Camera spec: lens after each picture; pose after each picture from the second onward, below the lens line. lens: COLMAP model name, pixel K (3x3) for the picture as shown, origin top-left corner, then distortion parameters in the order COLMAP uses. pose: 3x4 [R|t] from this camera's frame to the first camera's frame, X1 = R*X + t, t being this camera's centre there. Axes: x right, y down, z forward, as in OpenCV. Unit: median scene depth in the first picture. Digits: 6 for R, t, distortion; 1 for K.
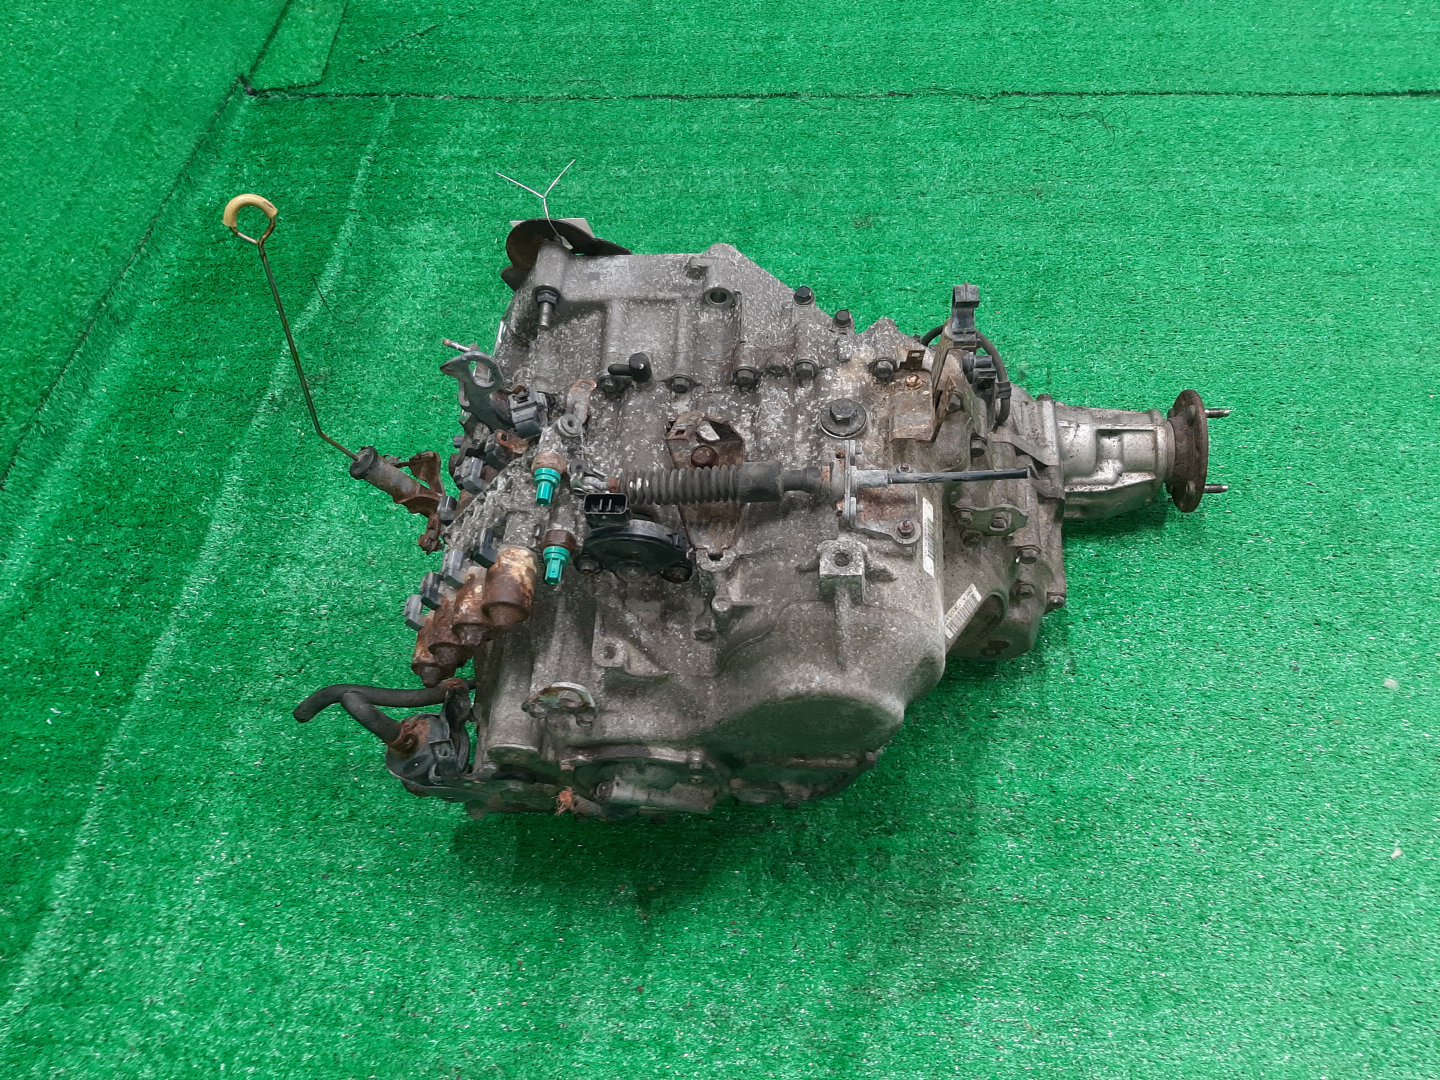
lens RADIAL K [[1089.0, 0, 720.0], [0, 1089.0, 540.0], [0, 0, 1]] dist [-0.002994, -0.002932]
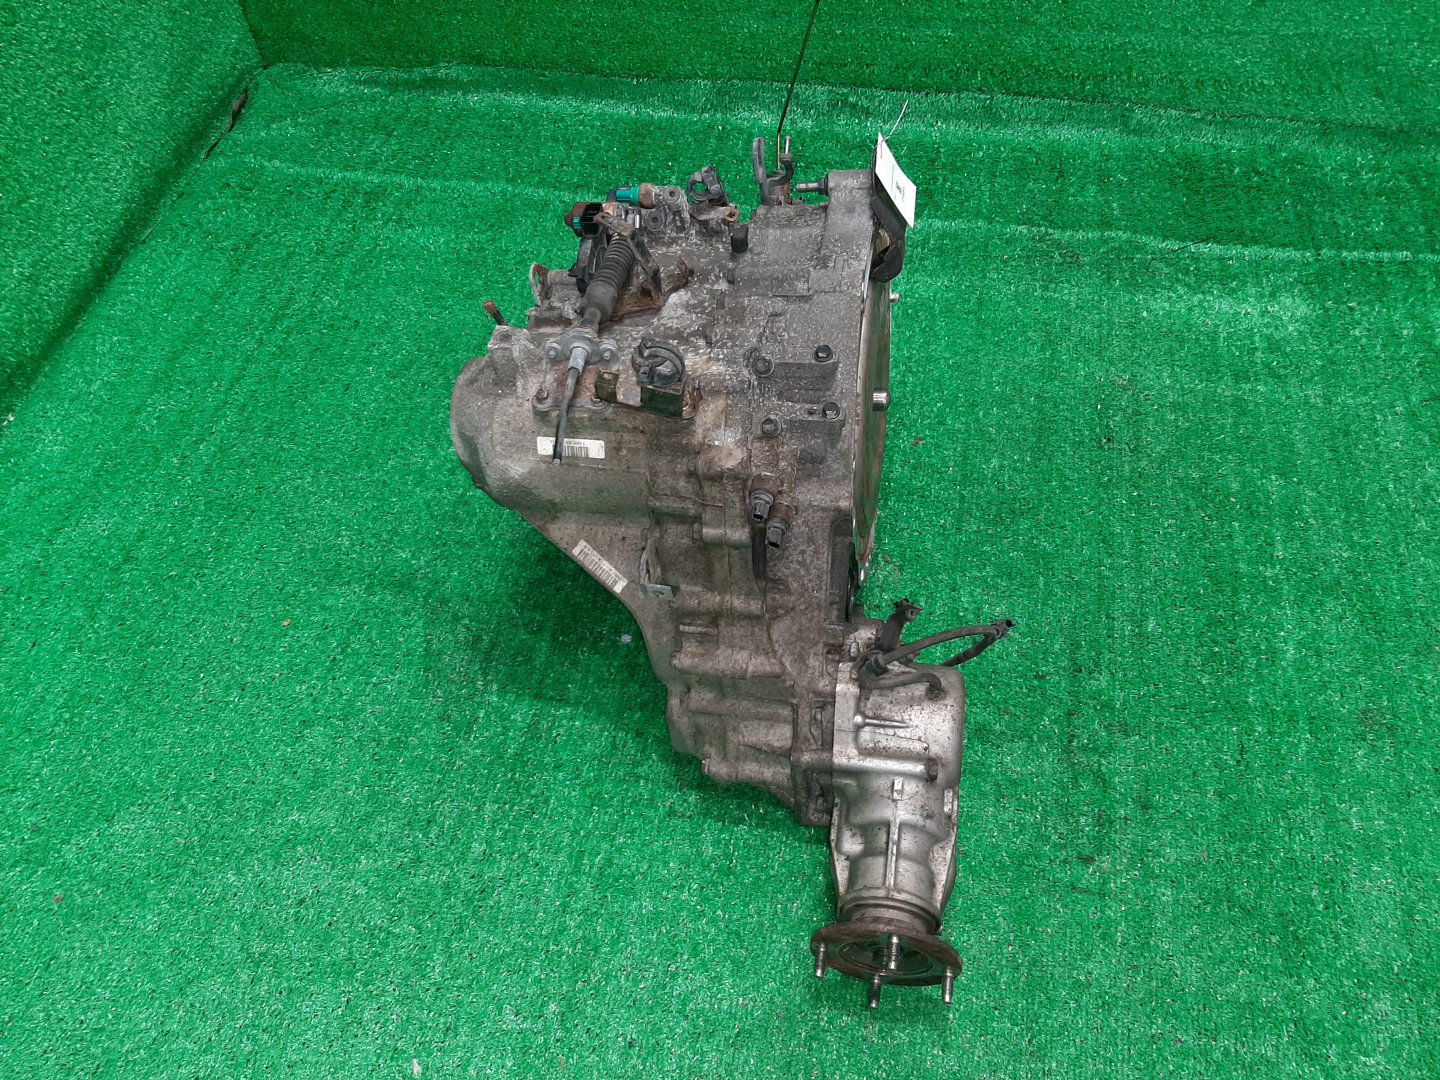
lens RADIAL K [[1089.0, 0, 720.0], [0, 1089.0, 540.0], [0, 0, 1]] dist [-0.002994, -0.002932]
pose [[-0.091191, 0.854644, -0.511144, 0.494595], [-0.779852, 0.257910, 0.570362, -0.445904], [0.619286, 0.450628, 0.642977, 0.207841]]
